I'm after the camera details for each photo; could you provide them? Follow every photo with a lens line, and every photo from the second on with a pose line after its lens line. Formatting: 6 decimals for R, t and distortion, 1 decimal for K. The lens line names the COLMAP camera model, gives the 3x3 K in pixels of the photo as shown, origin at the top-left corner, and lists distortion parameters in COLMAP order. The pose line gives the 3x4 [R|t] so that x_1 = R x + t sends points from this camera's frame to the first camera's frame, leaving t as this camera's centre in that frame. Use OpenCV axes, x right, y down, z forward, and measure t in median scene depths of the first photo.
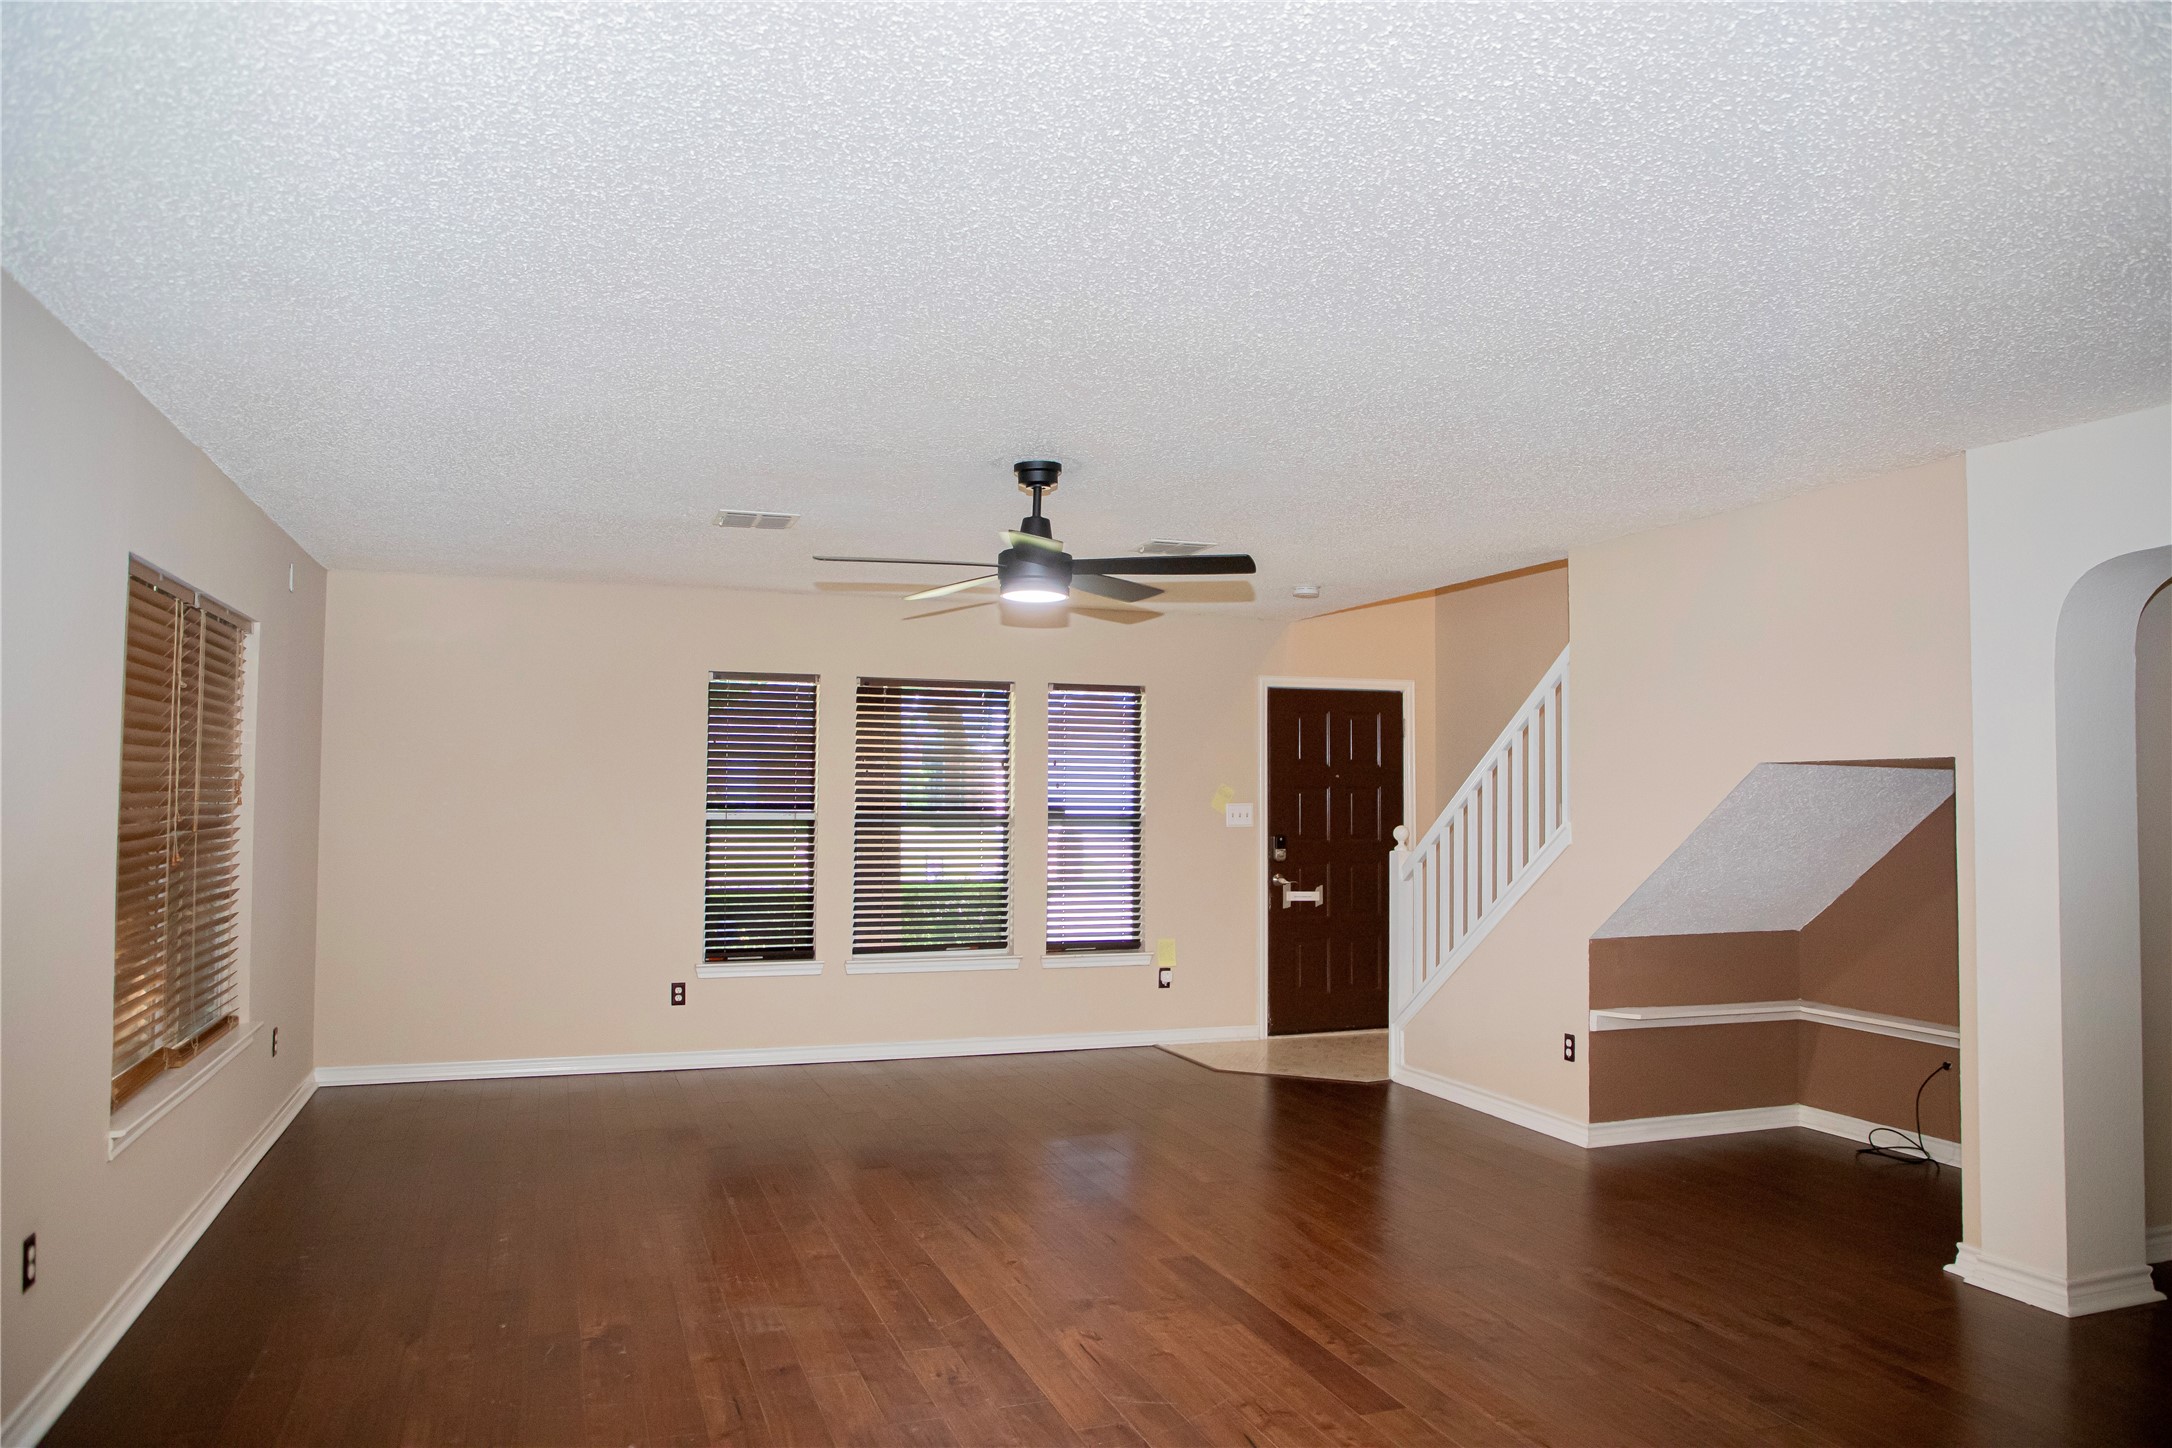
lens RADIAL K [[1486.2, 0, 1086.0], [0, 1486.2, 724.0], [0, 0, 1]] dist [-0.073444, 0.042582]
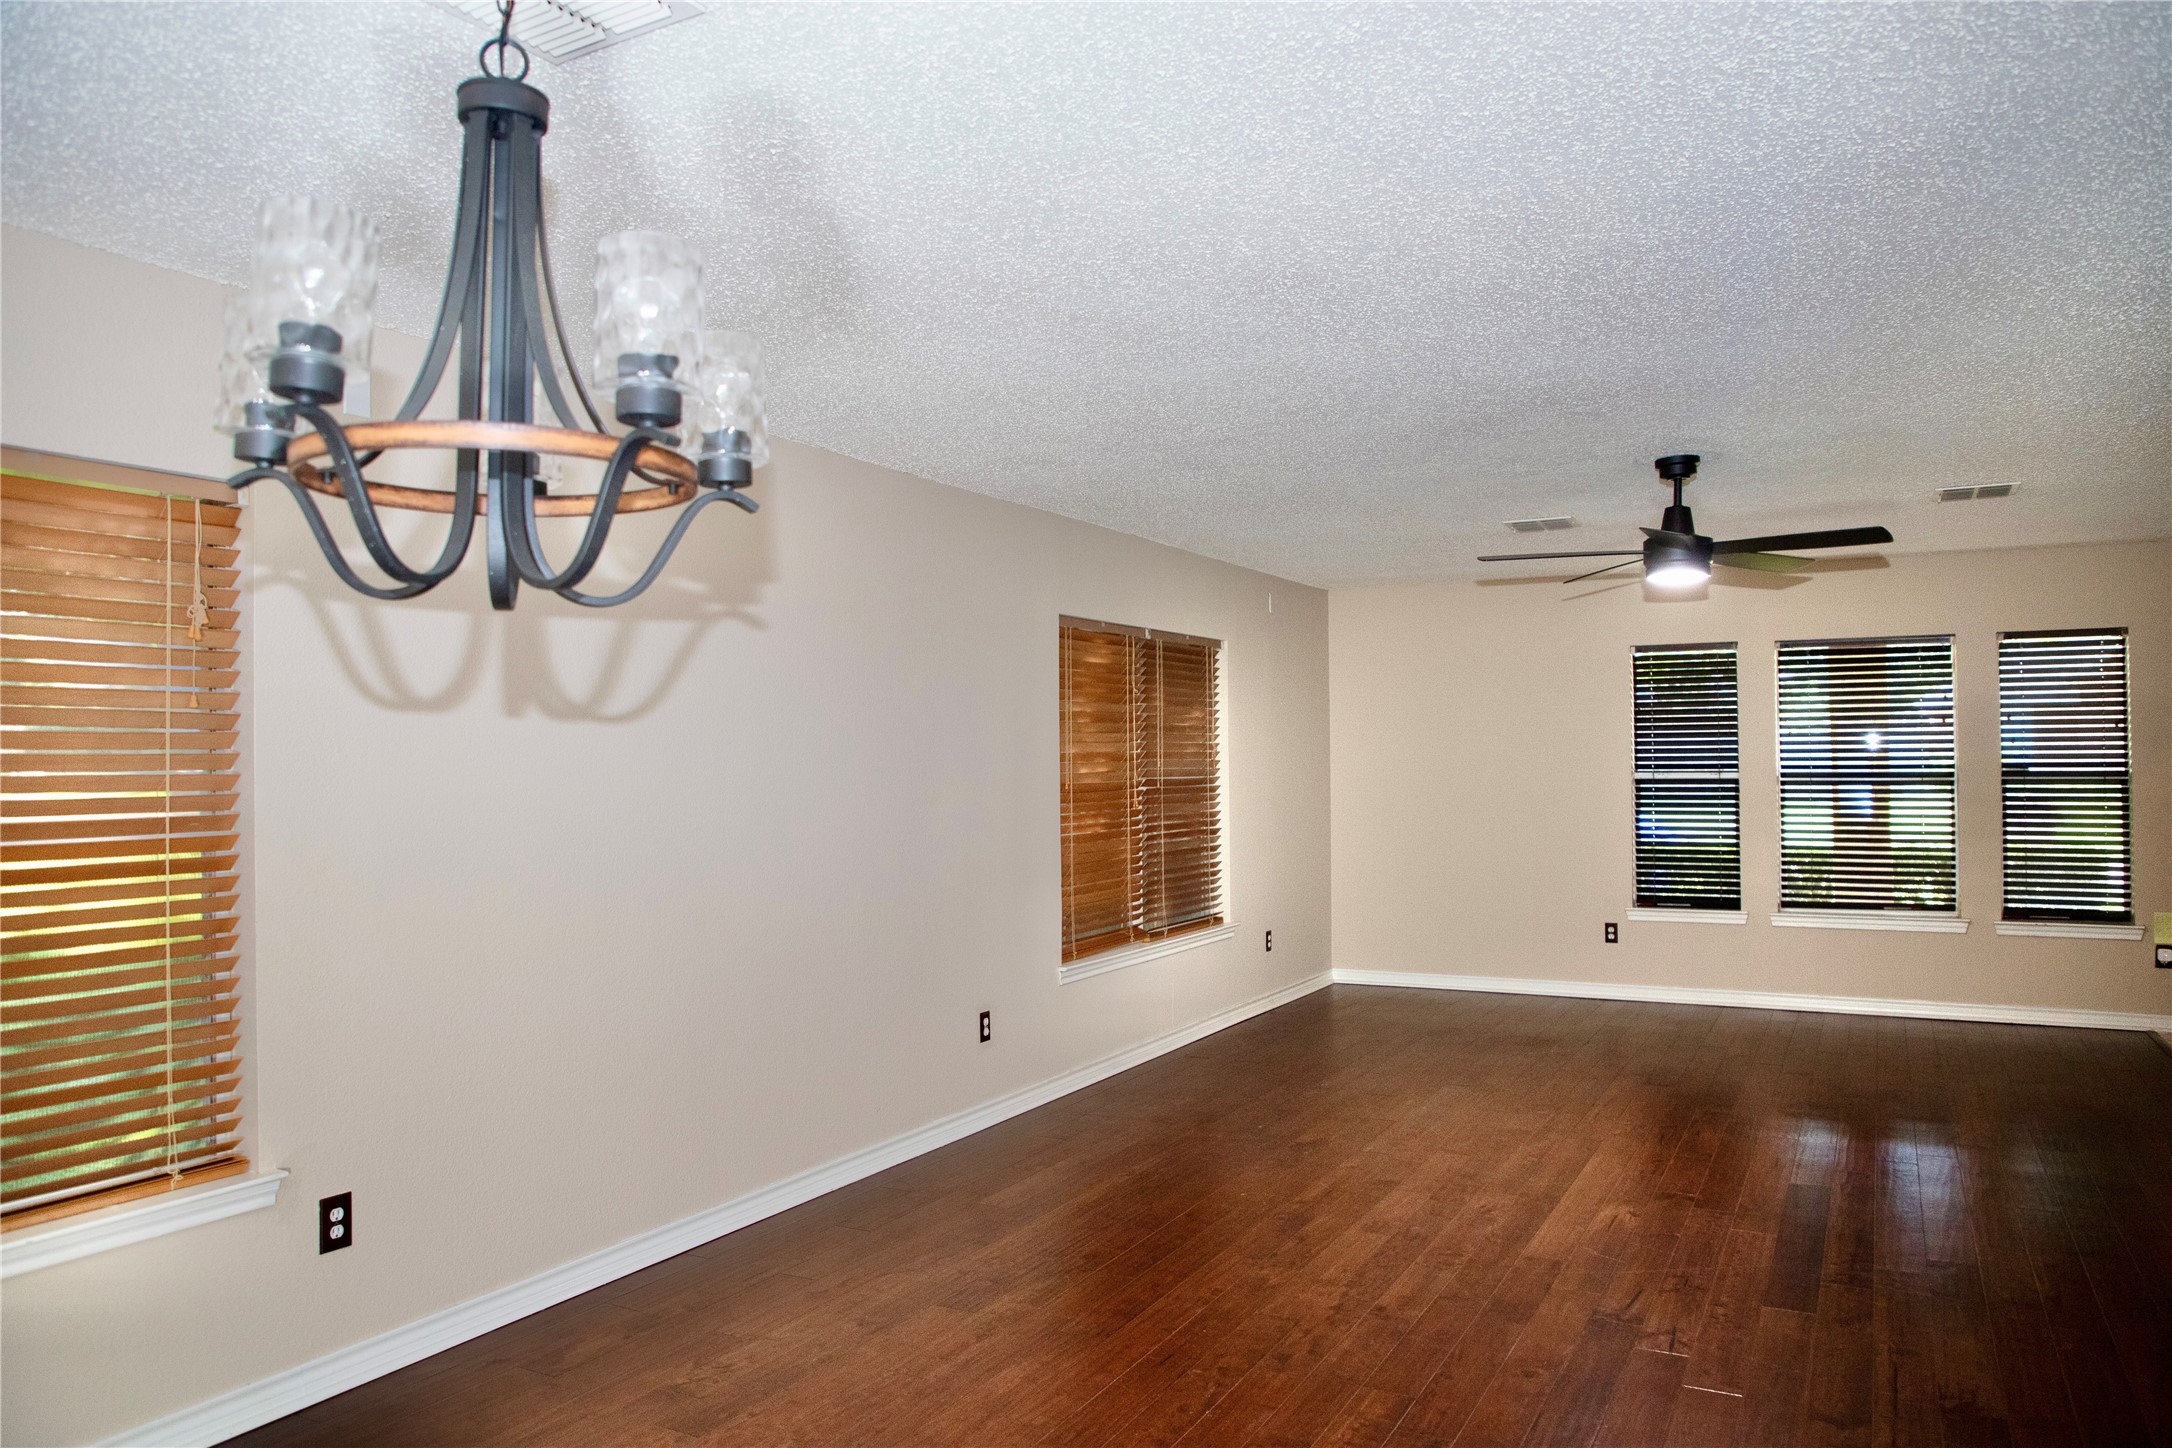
lens RADIAL K [[1486.2, 0, 1086.0], [0, 1486.2, 724.0], [0, 0, 1]] dist [-0.073444, 0.042582]
pose [[0.665948, -0.029478, -0.745415, 0.299364], [0.047791, 0.998852, 0.003196, -0.000145], [0.744466, -0.037752, 0.666593, -0.047478]]
